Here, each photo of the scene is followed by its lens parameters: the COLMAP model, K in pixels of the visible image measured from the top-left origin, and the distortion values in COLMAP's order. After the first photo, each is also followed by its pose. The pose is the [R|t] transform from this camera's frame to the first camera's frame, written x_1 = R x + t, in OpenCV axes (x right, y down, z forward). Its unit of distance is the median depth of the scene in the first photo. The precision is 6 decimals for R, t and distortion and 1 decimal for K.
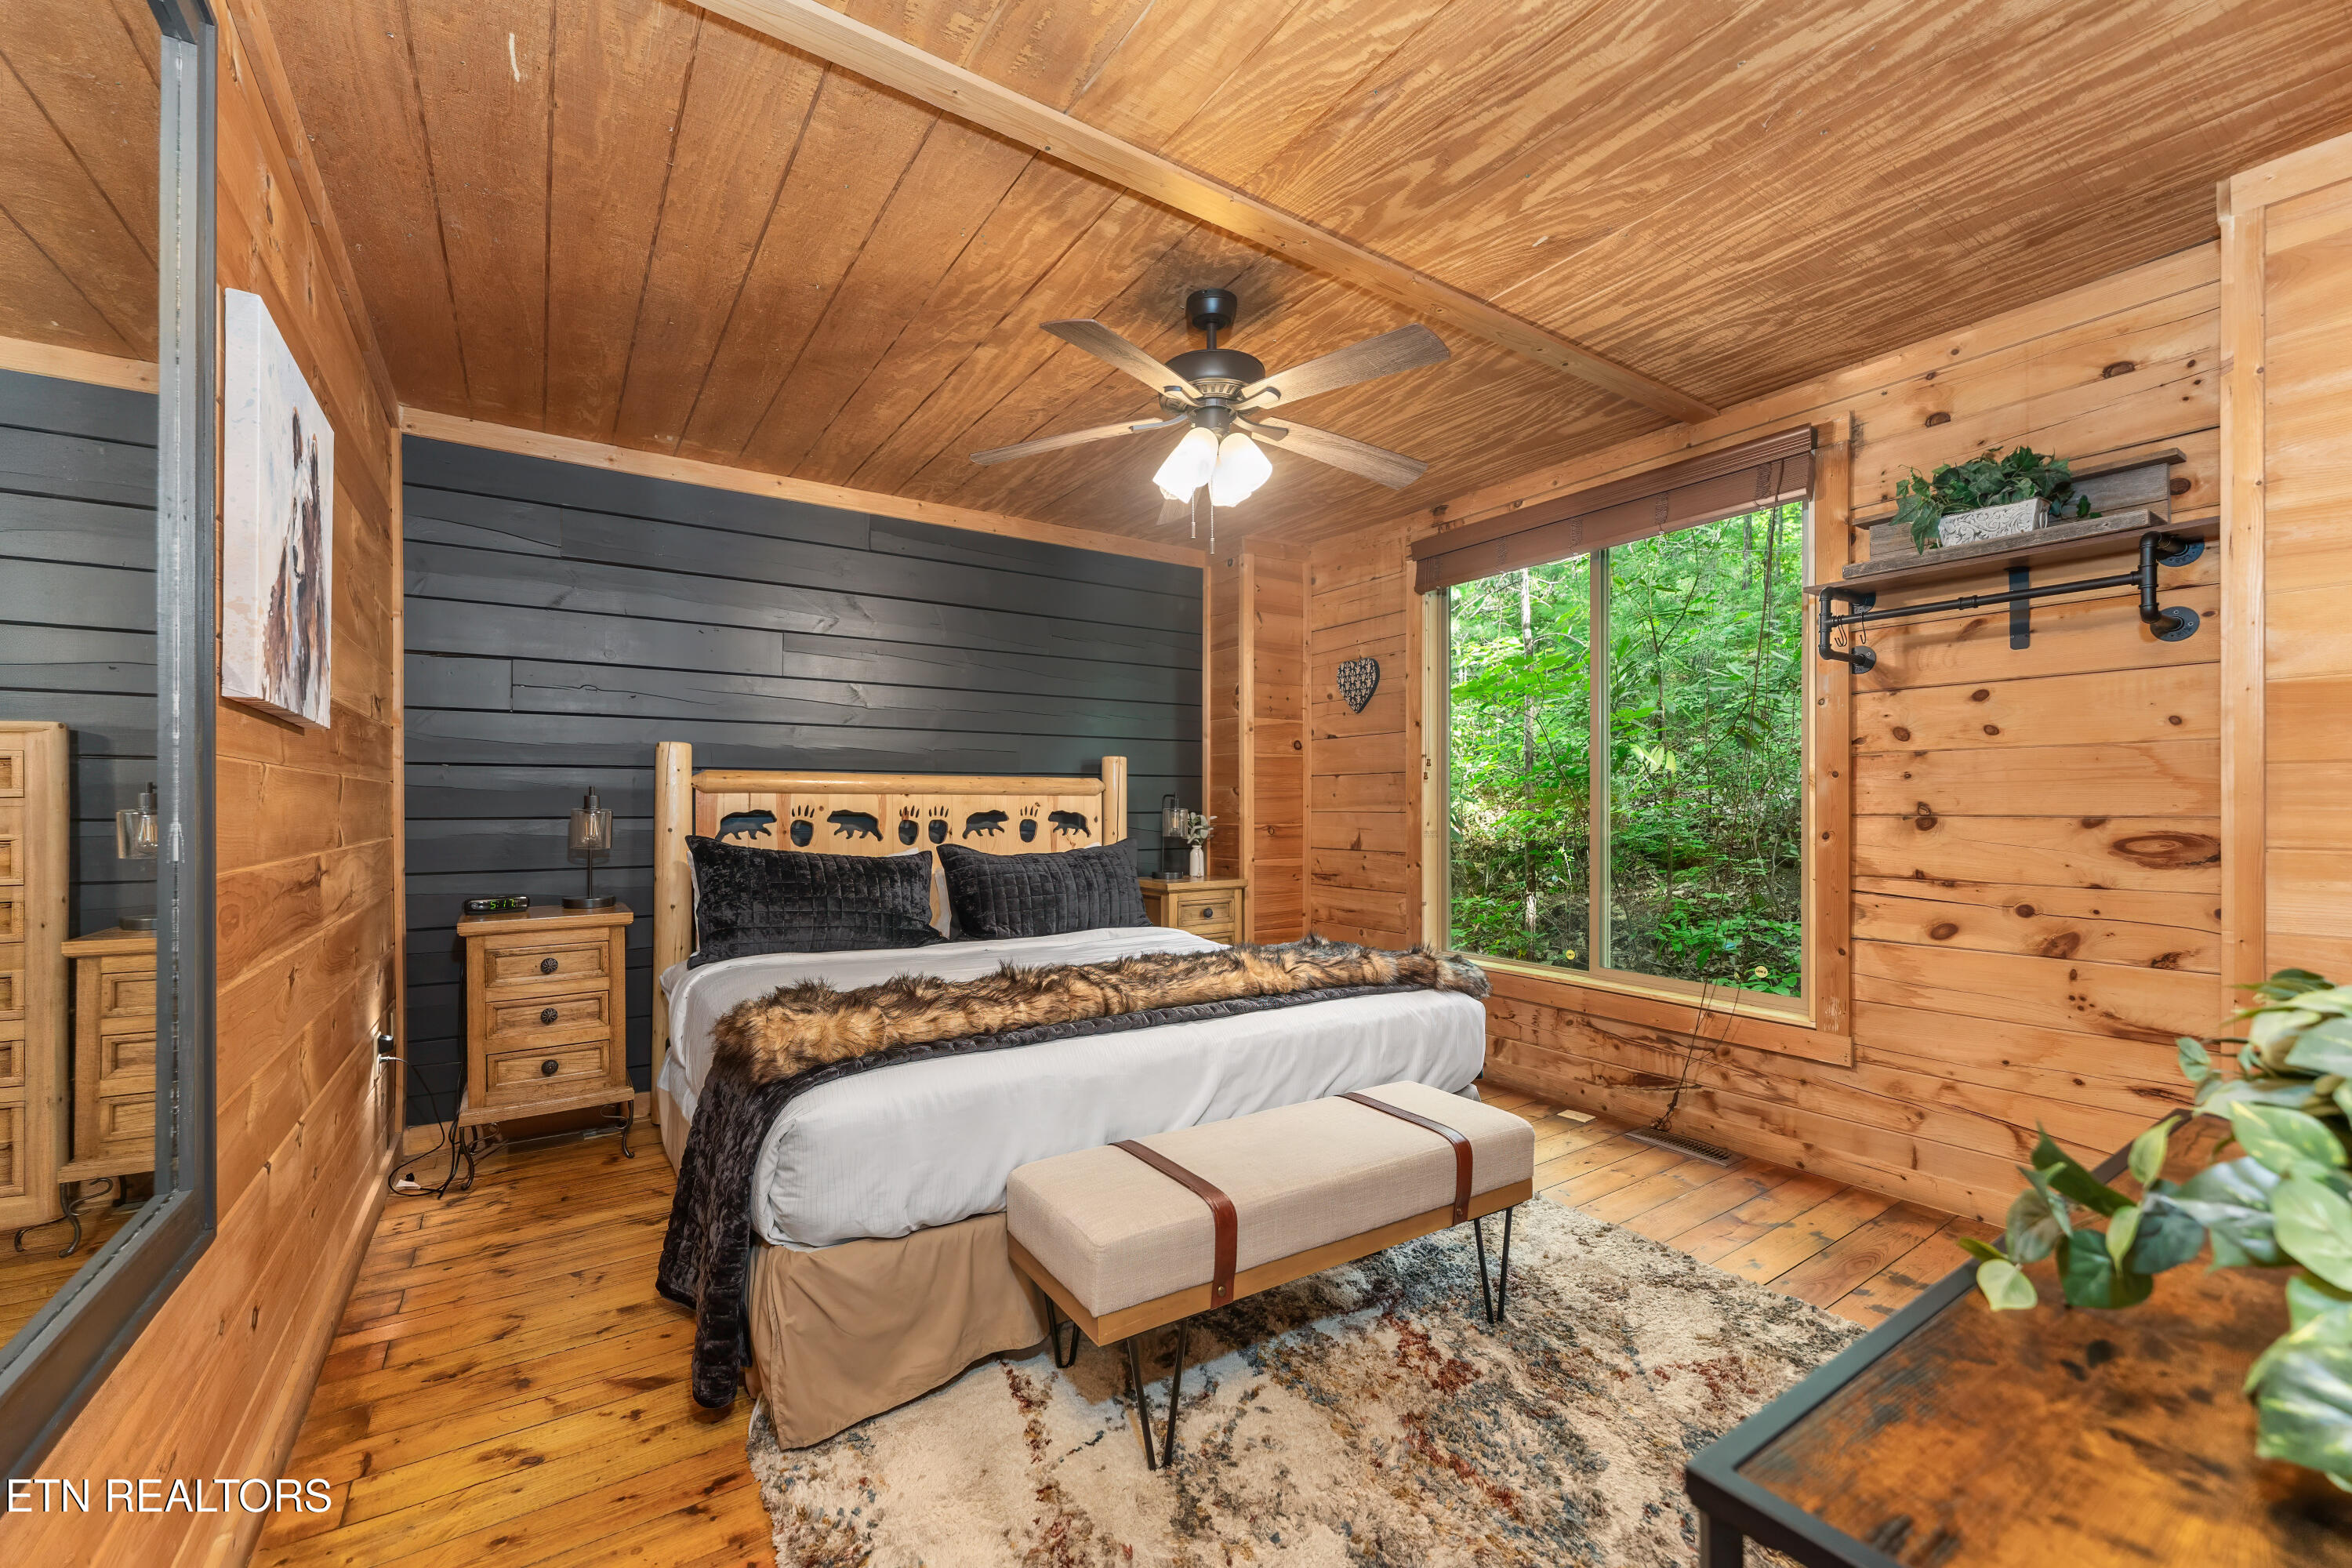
lens RADIAL K [[941.6, 0, 1169.3], [0, 941.6, 786.5], [0, 0, 1]] dist [-0.000090, -0.000816]
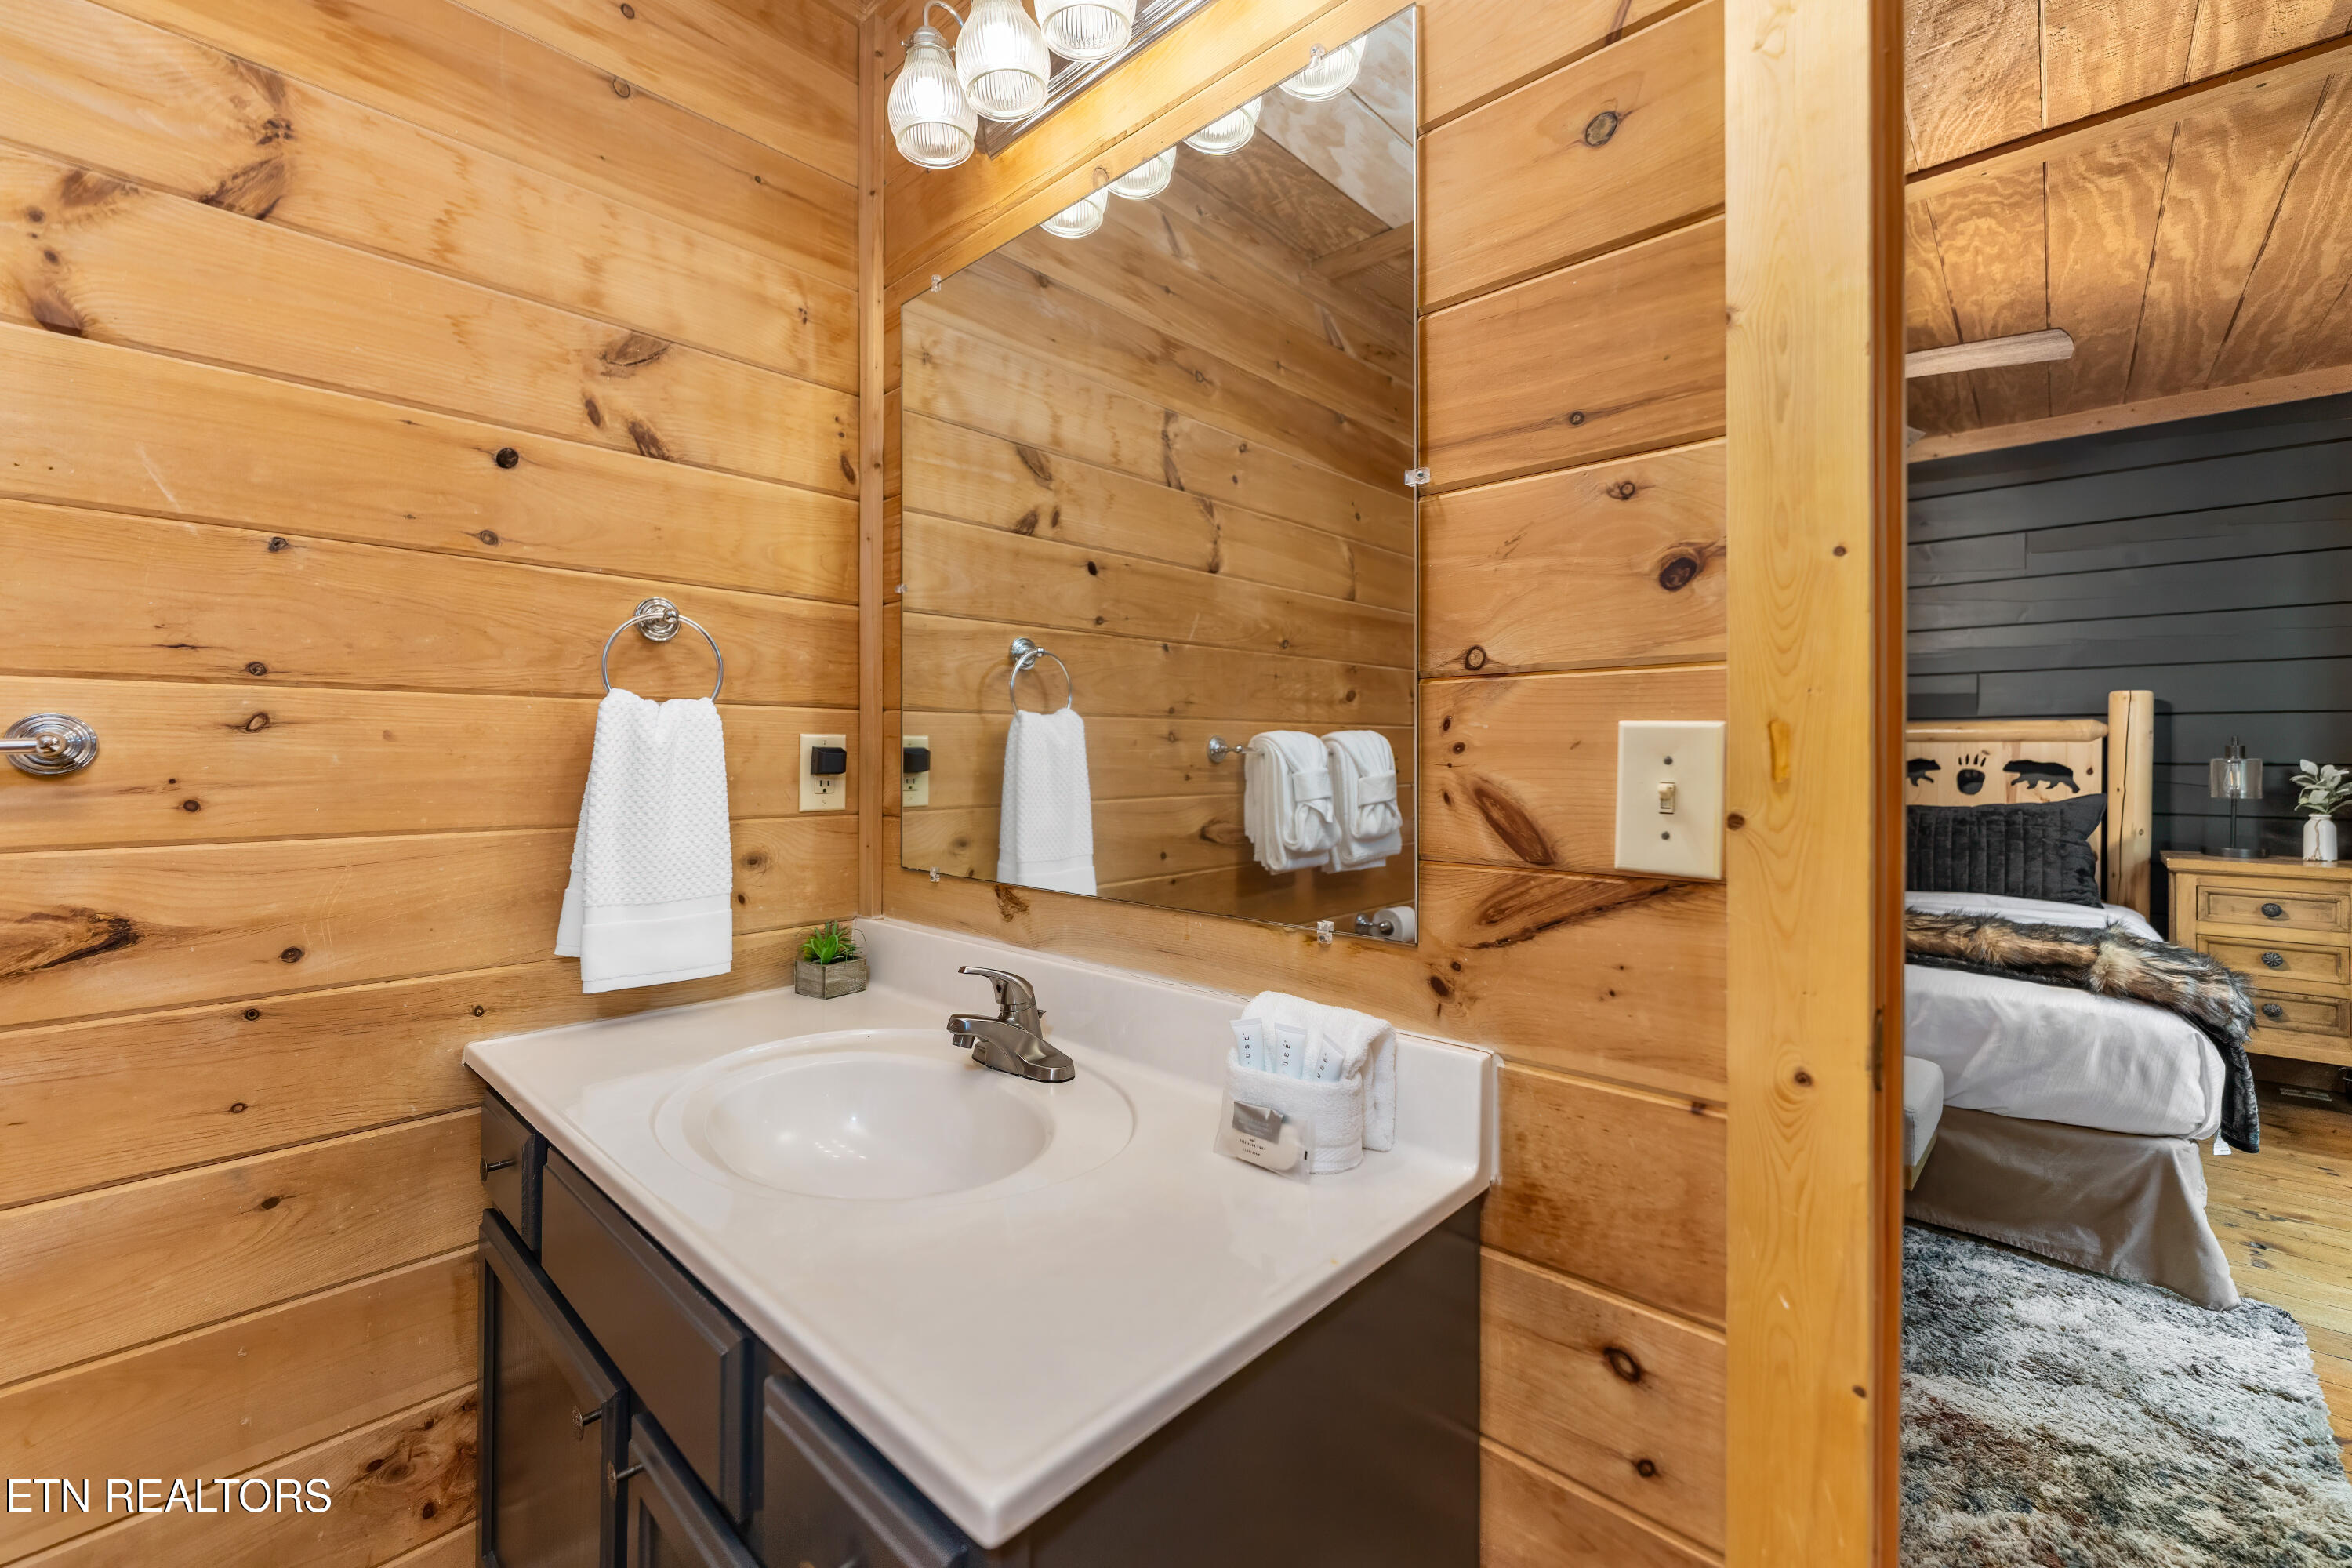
lens RADIAL K [[959.0, 0, 1180.0], [0, 959.0, 757.0], [0, 0, 1]] dist [0.000224, 0.000070]
pose [[0.229384, 0.004708, -0.973325, 0.544306], [0.019161, 0.999773, 0.009351, 0.000475], [0.973147, -0.020795, 0.229242, 0.055150]]
